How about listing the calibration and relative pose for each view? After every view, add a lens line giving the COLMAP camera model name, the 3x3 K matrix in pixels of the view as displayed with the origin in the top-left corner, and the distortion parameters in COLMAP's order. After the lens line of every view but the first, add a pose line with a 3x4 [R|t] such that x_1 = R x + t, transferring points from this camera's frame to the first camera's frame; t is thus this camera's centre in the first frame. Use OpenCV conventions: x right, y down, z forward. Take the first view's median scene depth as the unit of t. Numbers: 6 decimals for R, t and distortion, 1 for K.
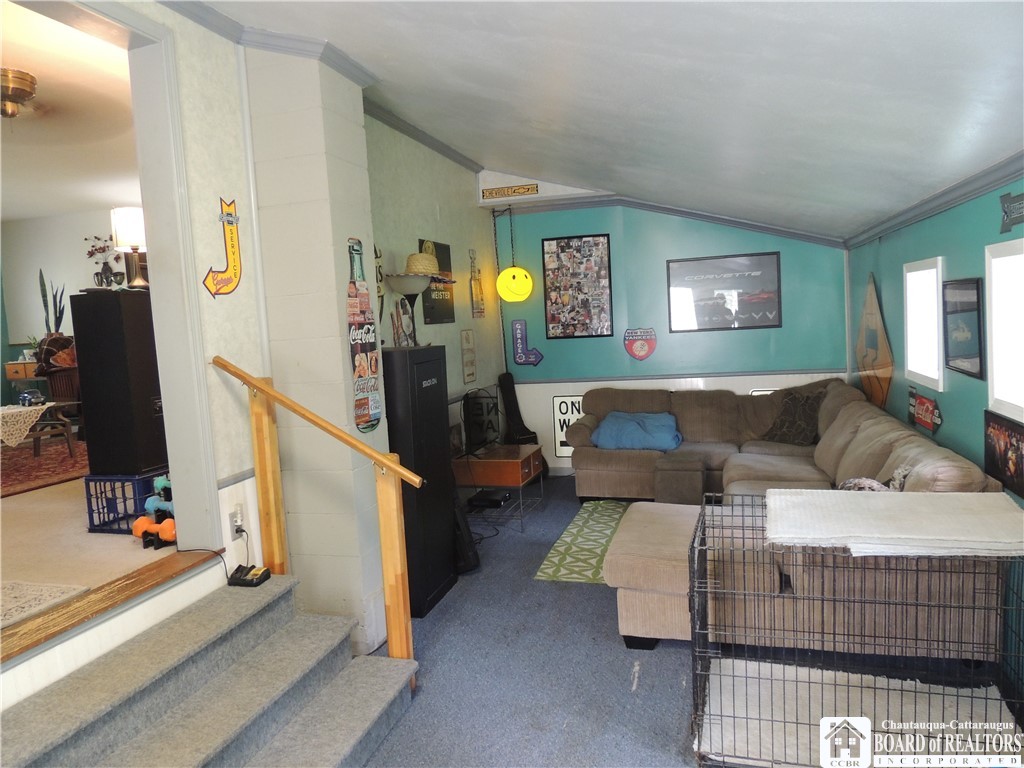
lens RADIAL K [[731.2, 0, 510.1], [0, 731.2, 383.3], [0, 0, 1]] dist [-0.018333, 0.001554]
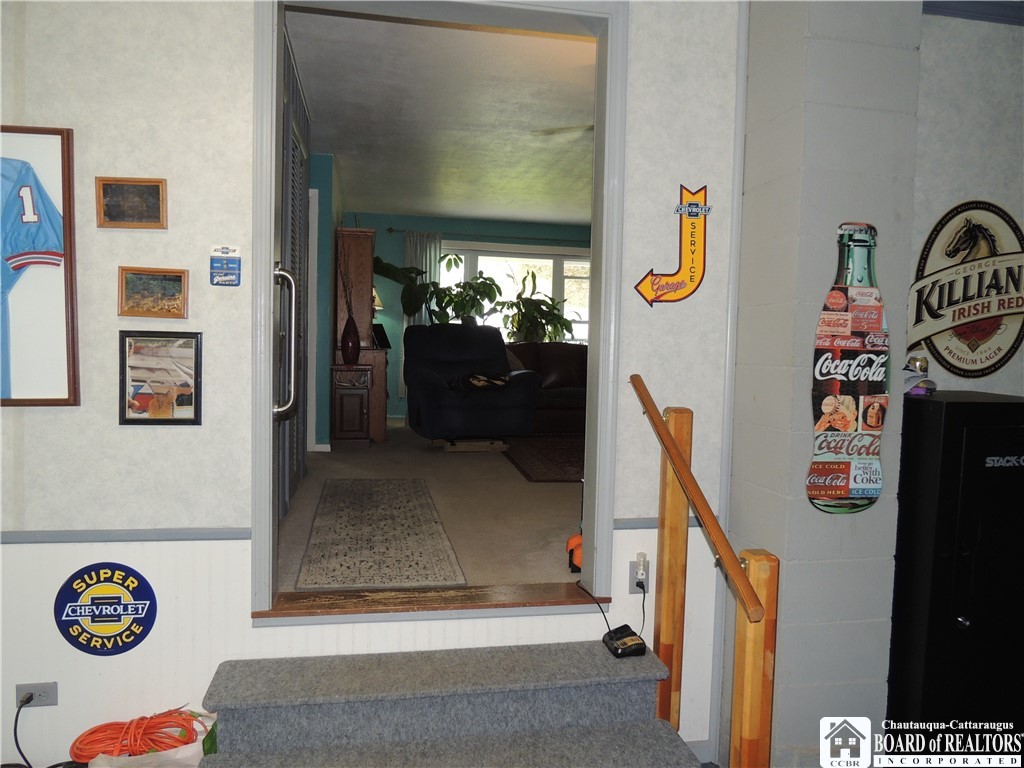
lens RADIAL K [[731.2, 0, 512.9], [0, 731.2, 386.2], [0, 0, 1]] dist [-0.018333, 0.001554]
pose [[0.447465, 0.119346, -0.886302, 0.251525], [-0.130532, 0.989158, 0.067295, -0.054985], [0.884724, 0.085578, 0.458192, 0.430441]]
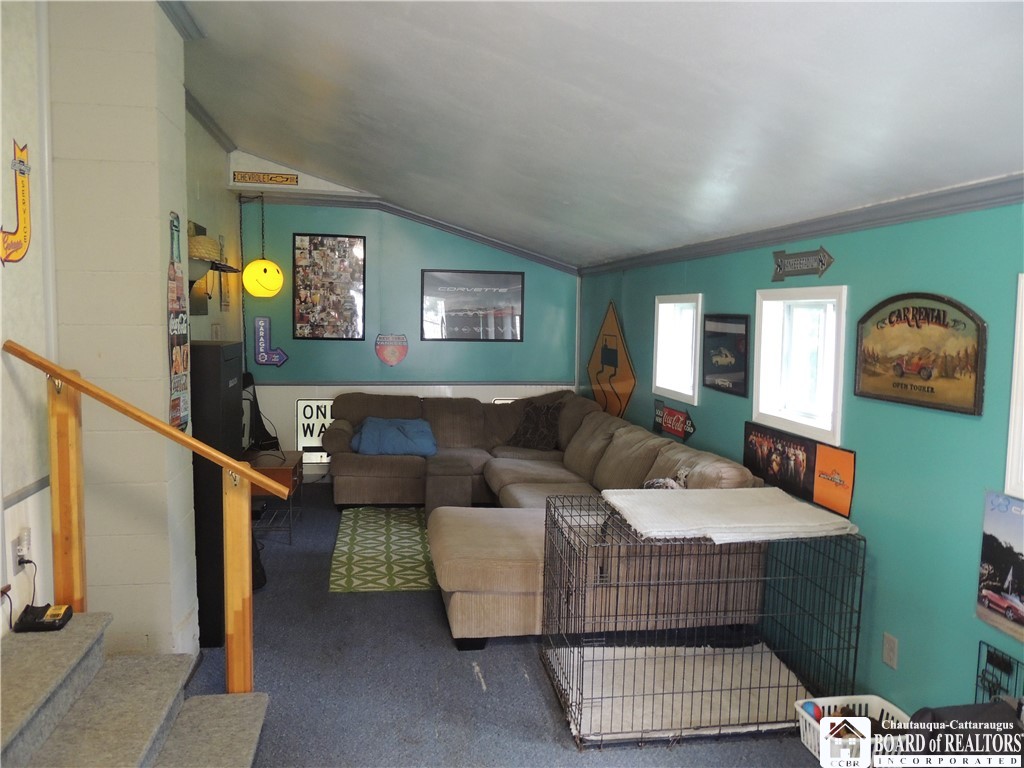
lens RADIAL K [[731.2, 0, 510.9], [0, 731.2, 383.4], [0, 0, 1]] dist [-0.018333, 0.001554]
pose [[0.894385, 0.035173, 0.445912, -0.233829], [-0.032416, 0.999379, -0.013811, 0.001993], [-0.446121, -0.002102, 0.894970, 0.055132]]
